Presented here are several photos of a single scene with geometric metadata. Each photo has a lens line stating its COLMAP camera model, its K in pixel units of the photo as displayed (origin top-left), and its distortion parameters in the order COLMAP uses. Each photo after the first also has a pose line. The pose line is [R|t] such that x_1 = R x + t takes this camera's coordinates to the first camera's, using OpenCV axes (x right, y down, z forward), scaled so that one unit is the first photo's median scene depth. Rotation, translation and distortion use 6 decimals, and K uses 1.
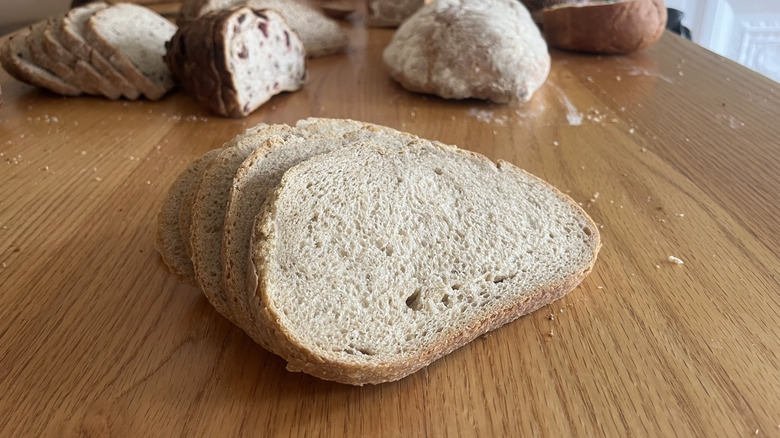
lens RADIAL K [[606.8, 0, 387.8], [0, 606.8, 221.1], [0, 0, 1]] dist [0.034884, -0.064019]
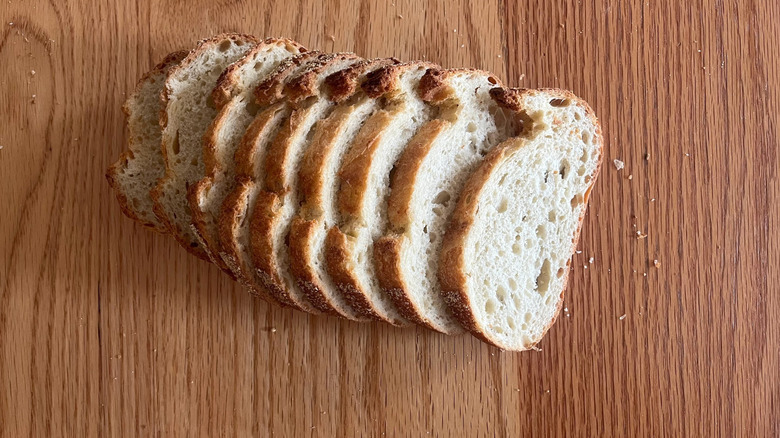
lens RADIAL K [[606.8, 0, 390.8], [0, 606.8, 223.2], [0, 0, 1]] dist [0.034884, -0.064019]
pose [[0.999683, -0.014019, 0.020891, 0.242109], [-0.011114, 0.498881, 0.866599, -0.493891], [-0.022571, -0.866557, 0.498568, 0.324405]]
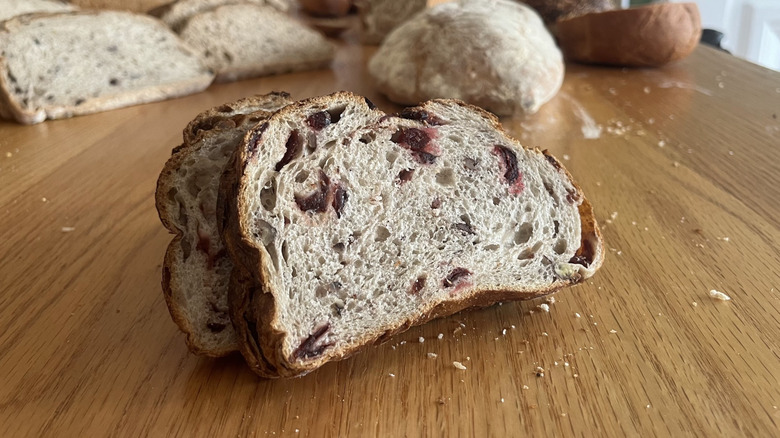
lens RADIAL K [[667.8, 0, 399.4], [0, 667.8, 199.2], [0, 0, 1]] dist [0.023977, -0.045980]
pose [[0.999889, 0.002556, -0.014699, 0.060152], [-0.004225, 0.993399, -0.114633, 0.025195], [0.014309, 0.114682, 0.993299, 0.110567]]
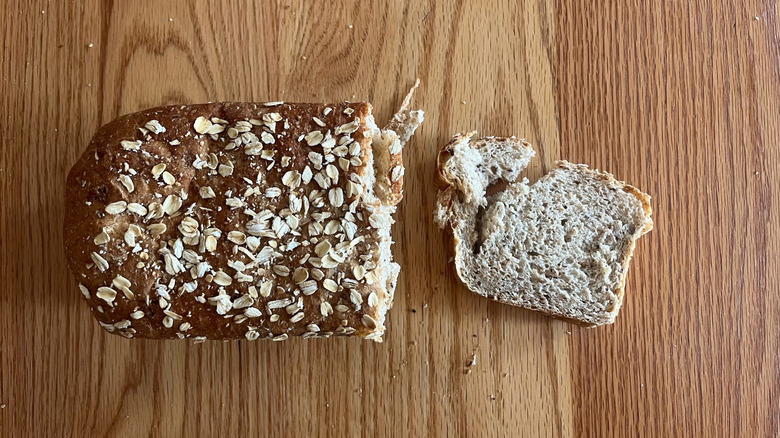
lens RADIAL K [[606.8, 0, 397.8], [0, 606.8, 217.2], [0, 0, 1]] dist [0.034884, -0.064019]
pose [[0.999579, -0.011831, 0.026504, 0.147024], [-0.016528, 0.518625, 0.854842, -0.646237], [-0.023859, -0.854920, 0.518211, 0.273543]]
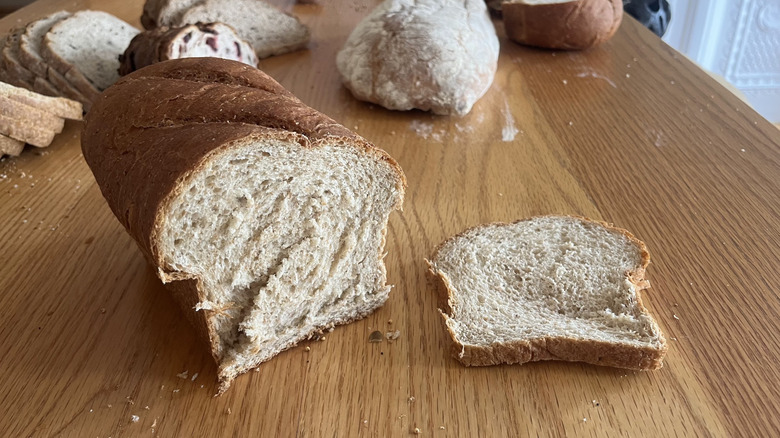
lens RADIAL K [[606.8, 0, 380.2], [0, 606.8, 219.9], [0, 0, 1]] dist [0.034884, -0.064019]
pose [[0.999696, -0.004926, -0.024144, 0.107724], [0.006887, 0.996623, 0.081825, -0.103602], [0.023659, -0.081967, 0.996354, -0.046522]]
